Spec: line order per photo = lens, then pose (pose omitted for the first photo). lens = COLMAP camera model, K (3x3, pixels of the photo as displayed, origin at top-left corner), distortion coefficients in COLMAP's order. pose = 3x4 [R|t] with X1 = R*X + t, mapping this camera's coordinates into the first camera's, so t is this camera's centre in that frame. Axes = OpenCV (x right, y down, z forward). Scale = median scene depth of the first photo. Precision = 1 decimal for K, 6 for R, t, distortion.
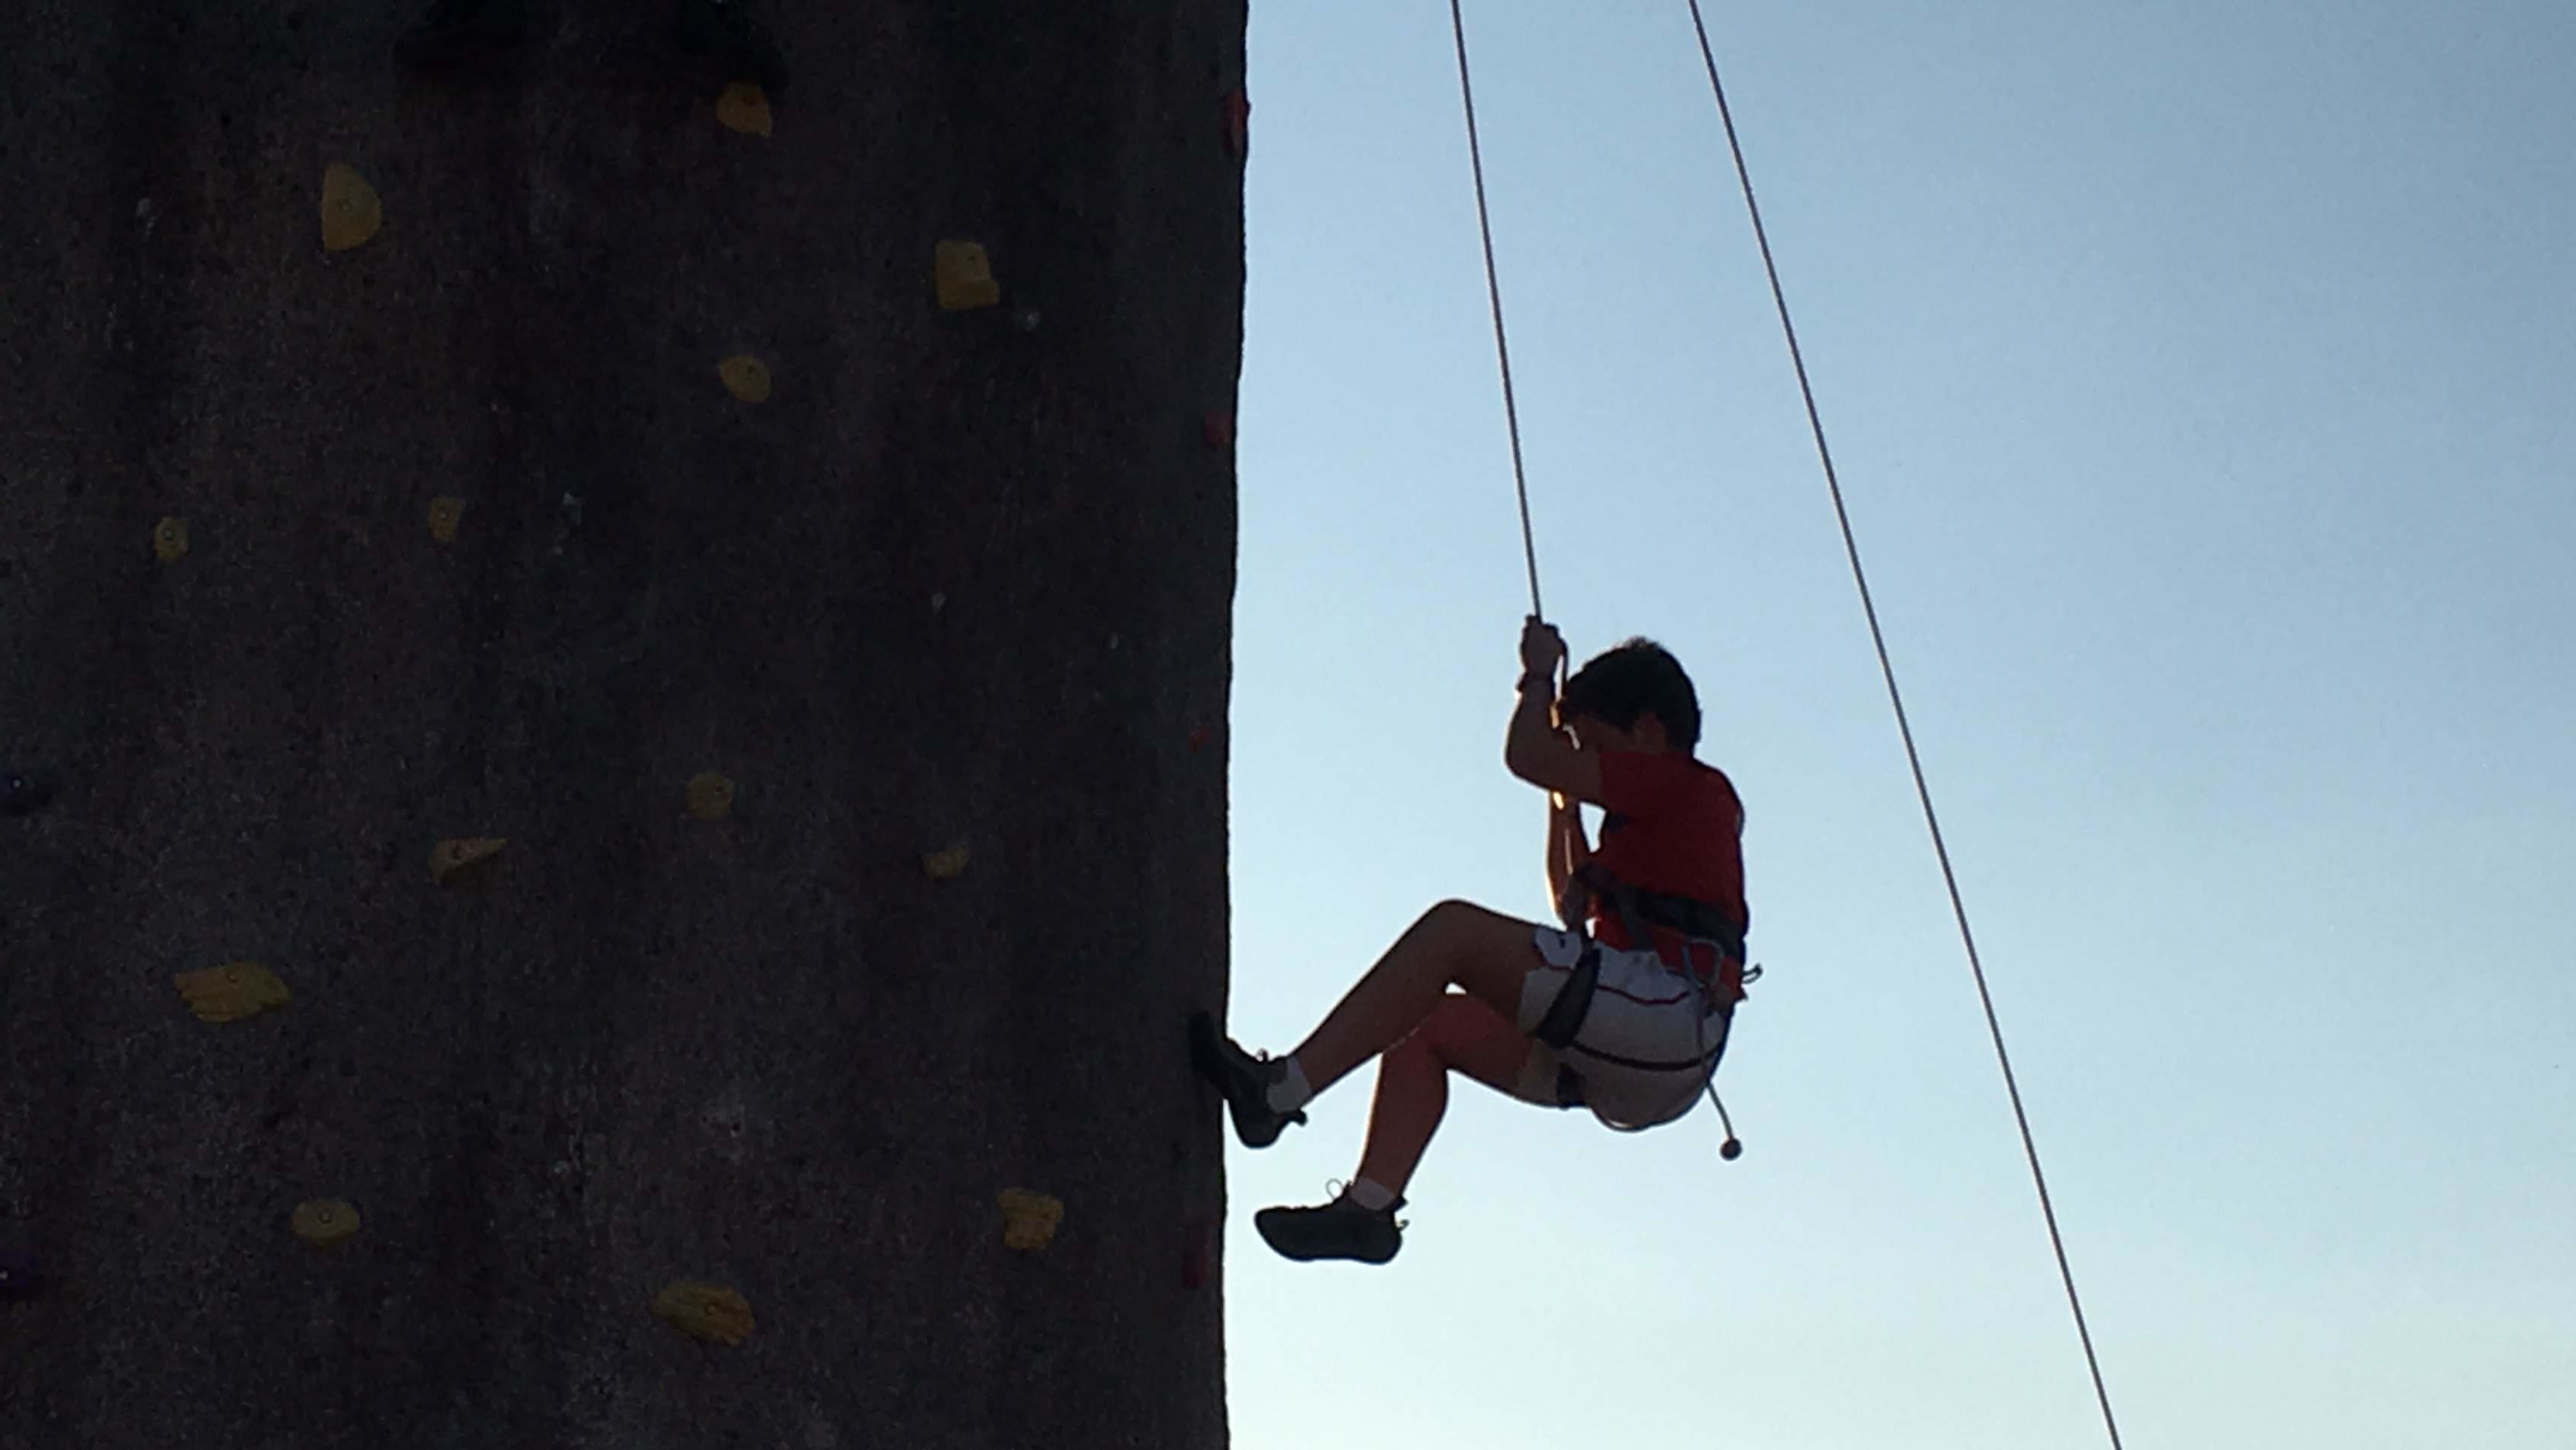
lens RADIAL K [[6110.8, 0, 1288.0], [0, 6110.8, 725.0], [0, 0, 1]] dist [0.042253, 0.129595]
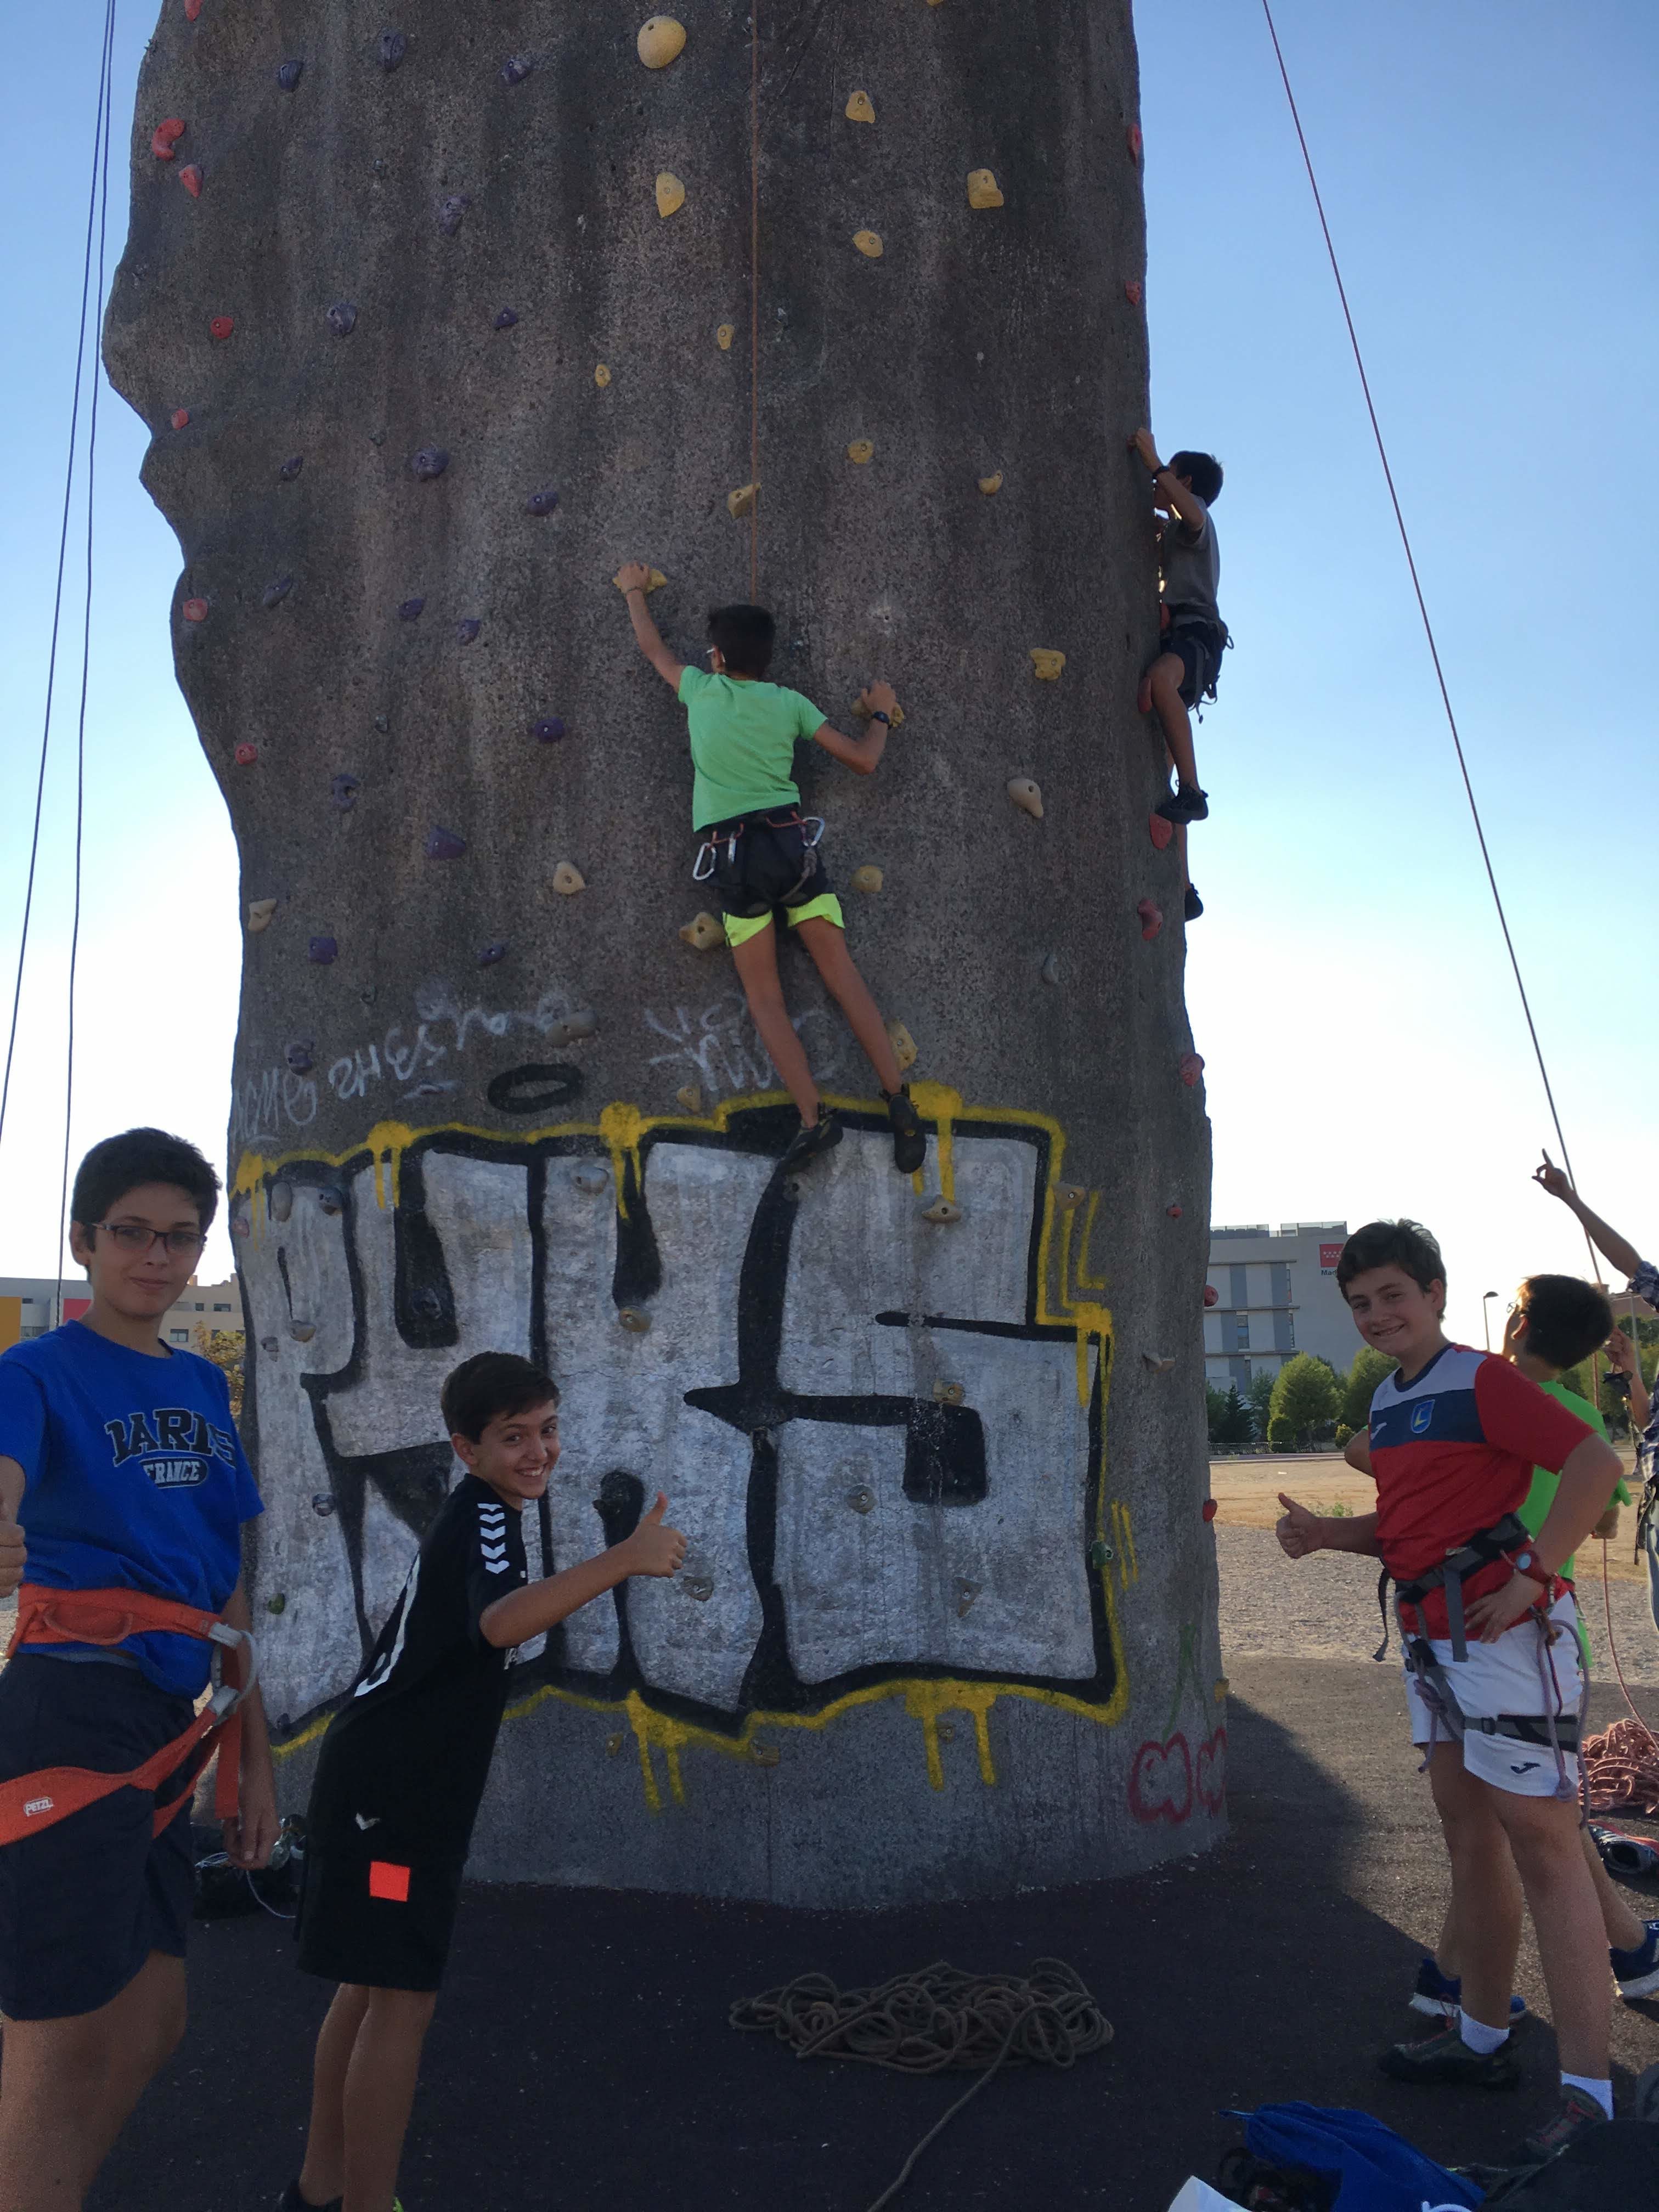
lens RADIAL K [[1897.3, 0, 829.5], [0, 1897.3, 1106.0], [0, 0, 1]] dist [0.092046, -0.133932]
pose [[0.966665, -0.067743, -0.246919, 0.033664], [0.100765, 0.987197, 0.123644, 0.143319], [0.235382, -0.144403, 0.961116, 0.377343]]
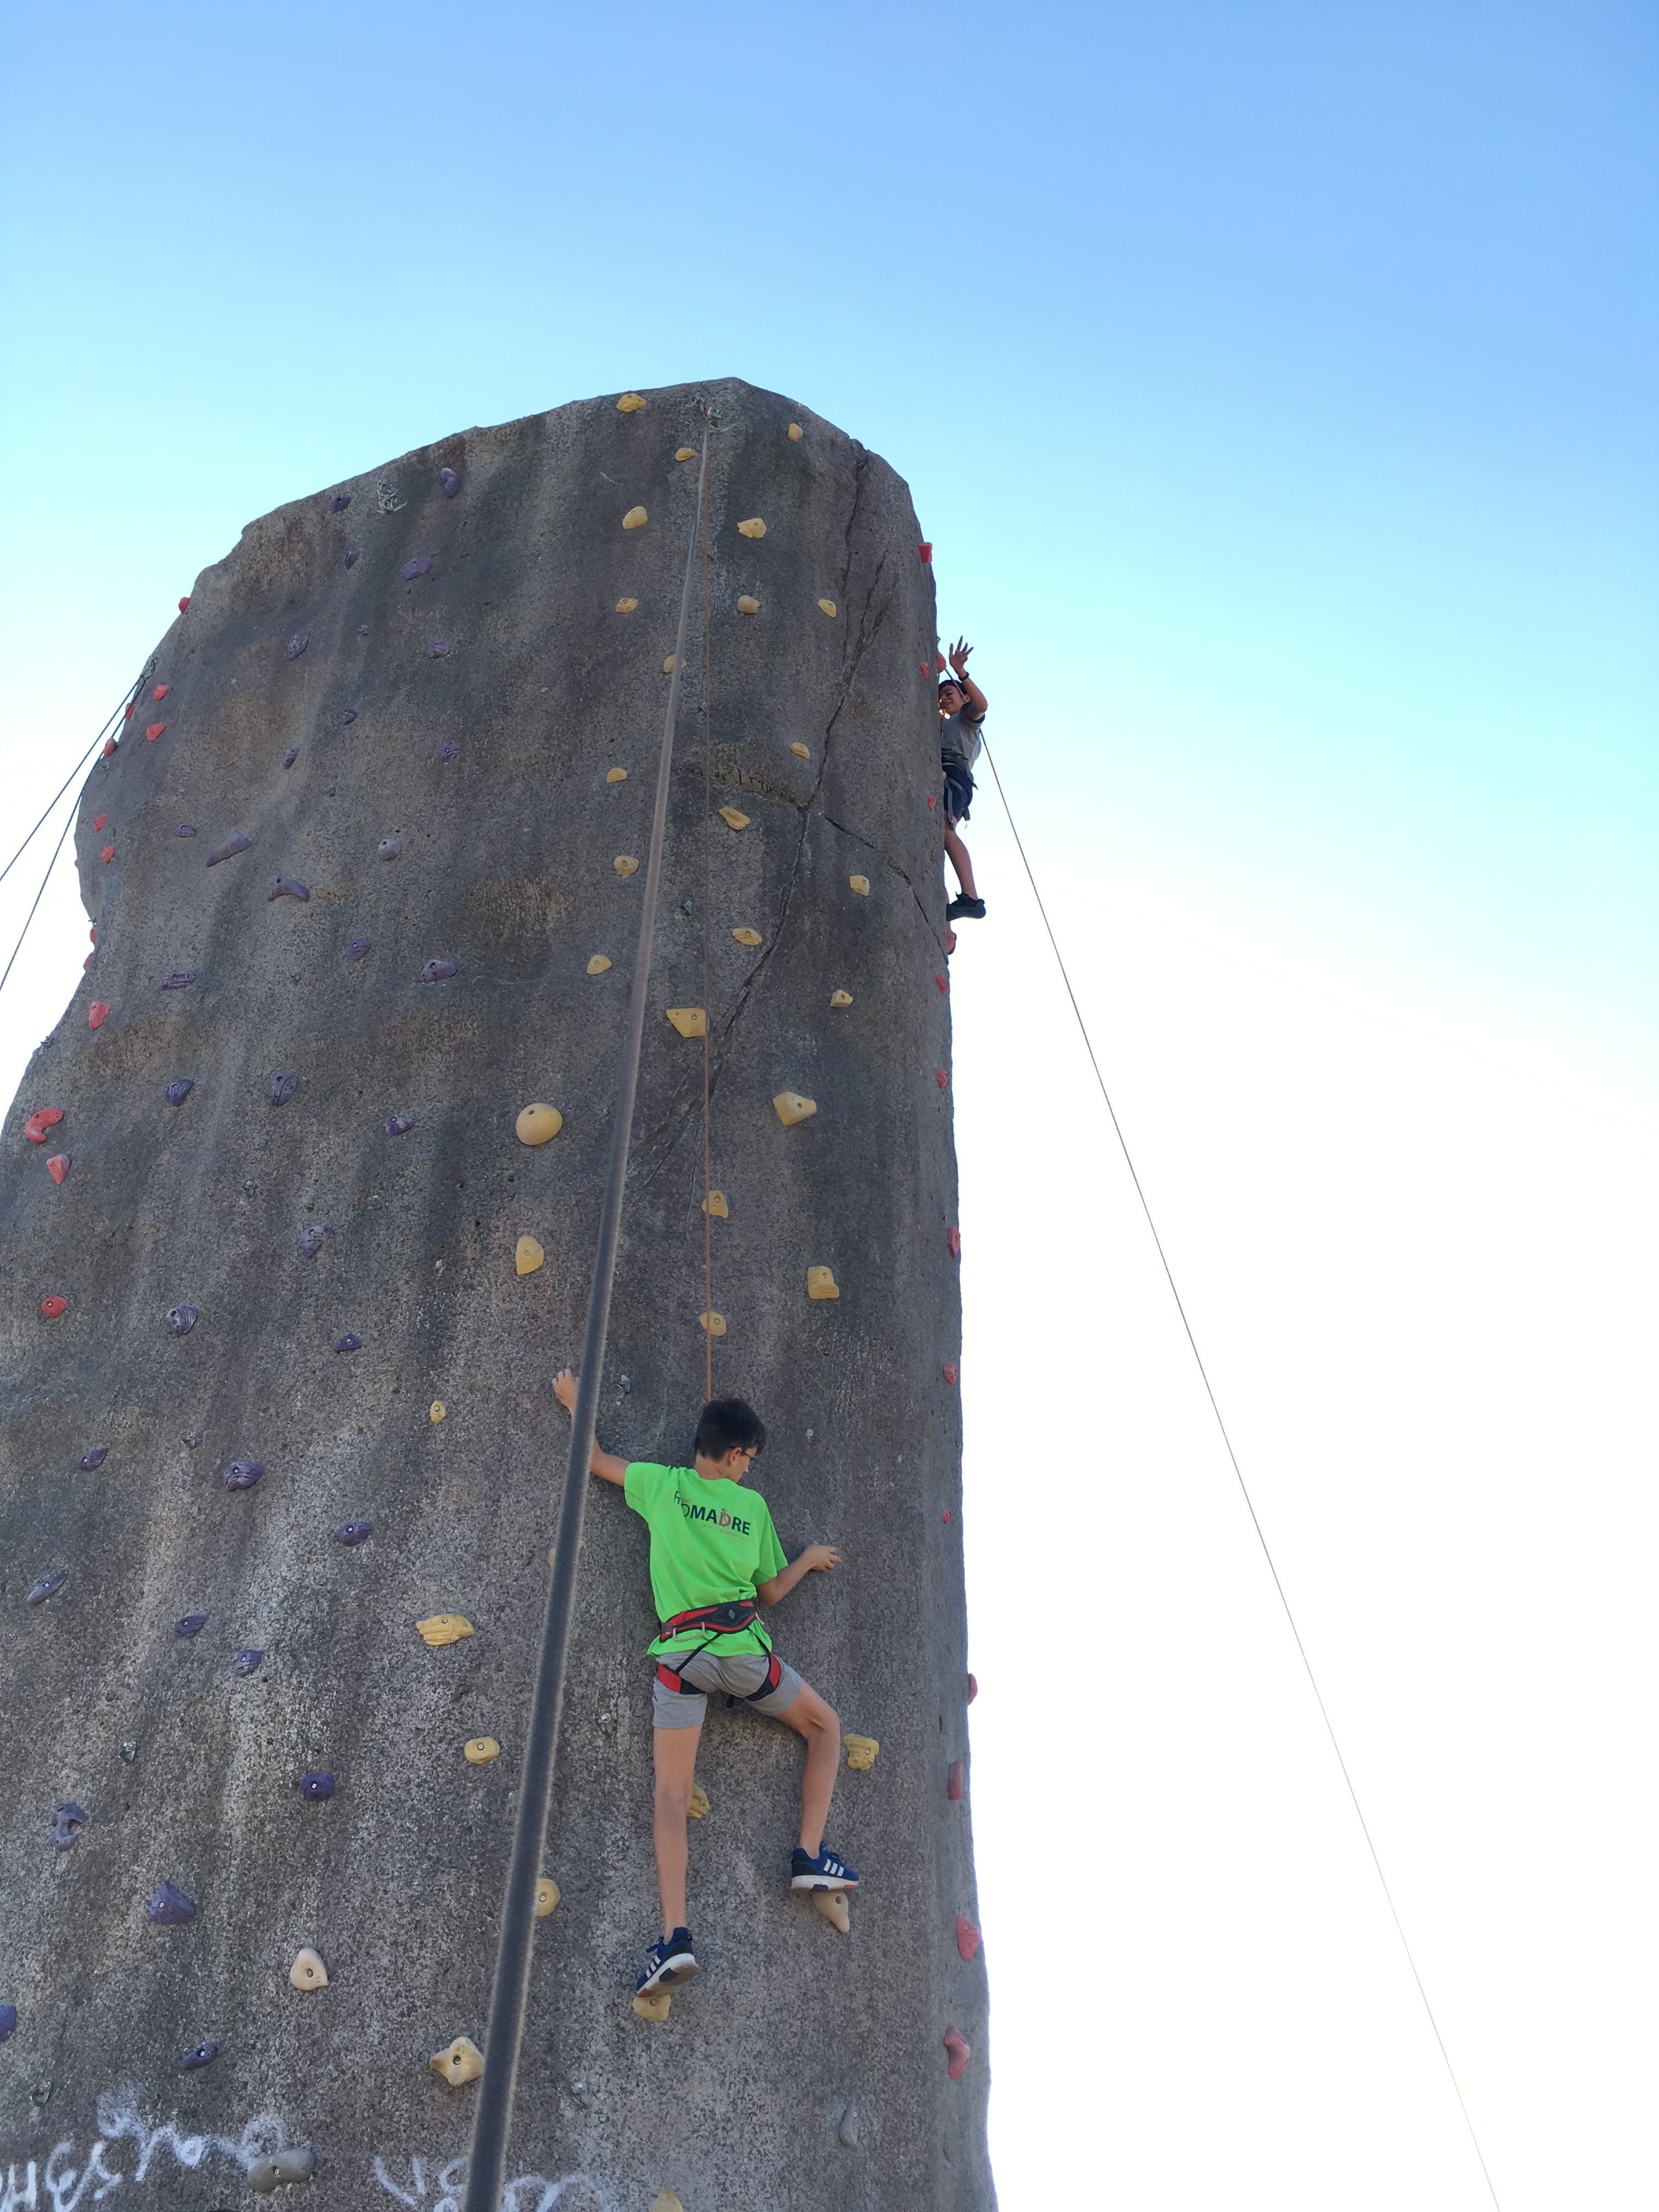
lens RADIAL K [[1897.3, 0, 829.5], [0, 1897.3, 1106.0], [0, 0, 1]] dist [0.092046, -0.133932]
pose [[0.994440, -0.053367, -0.090783, 0.013383], [0.022388, 0.949510, -0.312937, 0.078562], [0.102900, 0.309165, 0.945425, 0.384421]]
